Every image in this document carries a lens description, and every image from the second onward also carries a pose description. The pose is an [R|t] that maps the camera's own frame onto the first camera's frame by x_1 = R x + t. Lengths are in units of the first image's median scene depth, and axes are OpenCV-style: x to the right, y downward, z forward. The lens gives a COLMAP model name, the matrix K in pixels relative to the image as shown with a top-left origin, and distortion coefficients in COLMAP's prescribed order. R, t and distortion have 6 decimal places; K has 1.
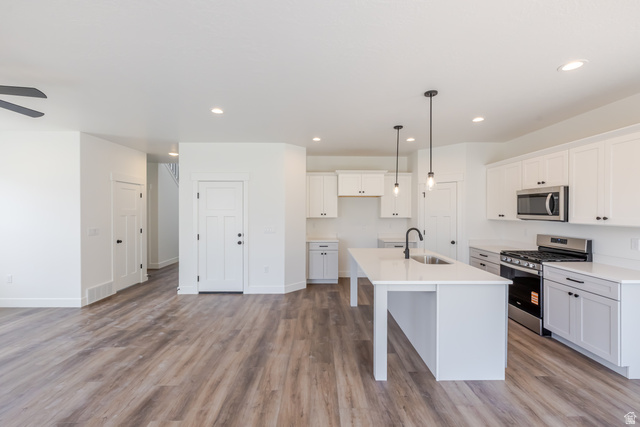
lens RADIAL K [[276.4, 0, 320.9], [0, 276.4, 216.2], [0, 0, 1]] dist [0.001661, 0.001545]
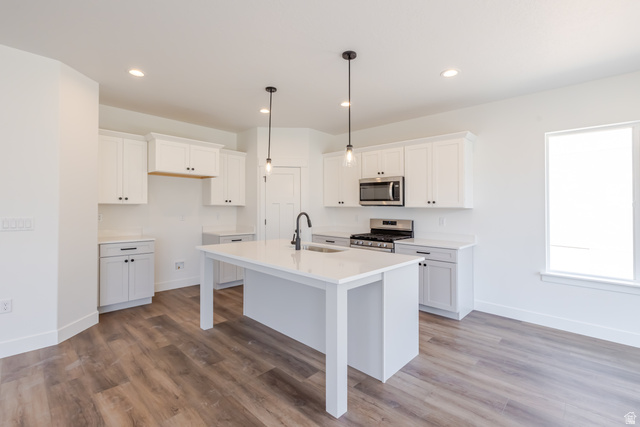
lens RADIAL K [[295.5, 0, 323.0], [0, 295.5, 206.0], [0, 0, 1]] dist [-0.002868, -0.000586]
pose [[0.691378, 0.011437, 0.722402, -0.246925], [0.003687, 0.999806, -0.019358, 0.037769], [-0.722484, 0.016047, 0.691202, 0.314800]]
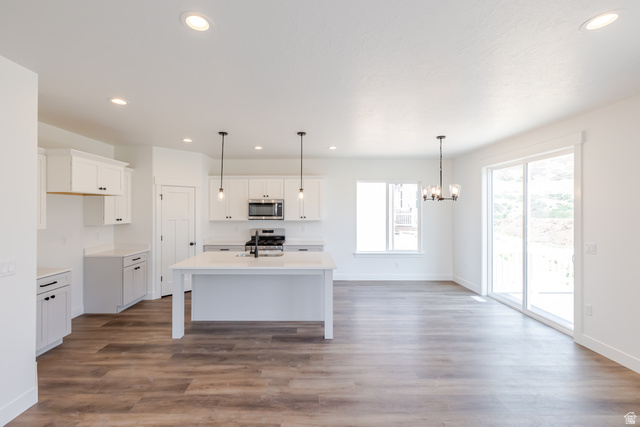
lens RADIAL K [[276.4, 0, 314.1], [0, 276.4, 206.9], [0, 0, 1]] dist [0.001661, 0.001545]
pose [[0.001539, 0.007890, 0.999968, -0.767501], [0.020304, 0.999762, -0.007920, -0.038075], [-0.999793, 0.020316, 0.001378, 0.692979]]
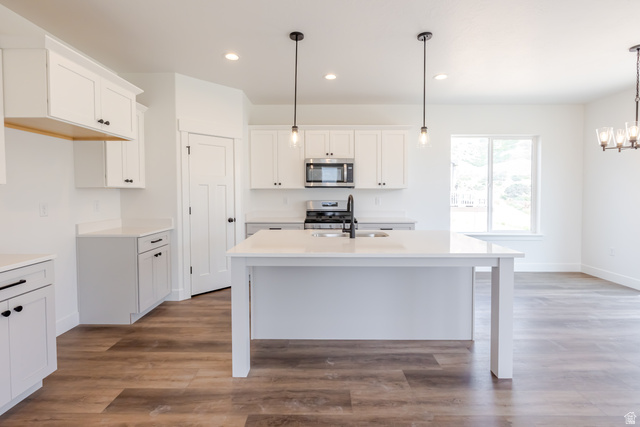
lens RADIAL K [[295.5, 0, 322.9], [0, 295.5, 199.0], [0, 0, 1]] dist [-0.002868, -0.000586]
pose [[0.006818, -0.027217, 0.999606, -0.409384], [0.020369, 0.999426, 0.027073, 0.029104], [-0.999769, 0.020177, 0.007368, 0.980905]]
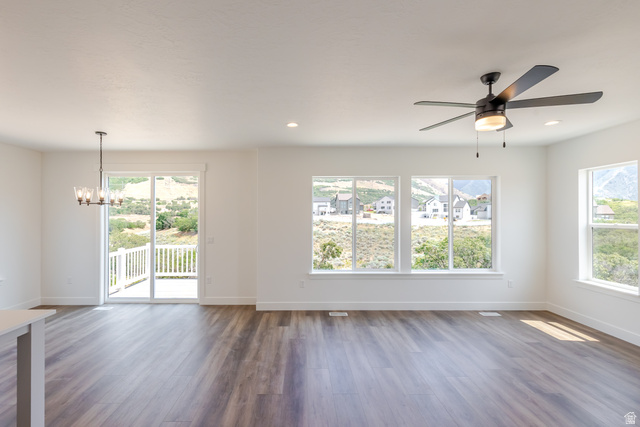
lens RADIAL K [[276.4, 0, 297.1], [0, 276.4, 214.0], [0, 0, 1]] dist [0.001661, 0.001545]
pose [[-0.999668, 0.003019, 0.025590, -0.368958], [0.003477, 0.999834, 0.017876, -0.046591], [-0.025532, 0.017959, -0.999513, 1.149160]]
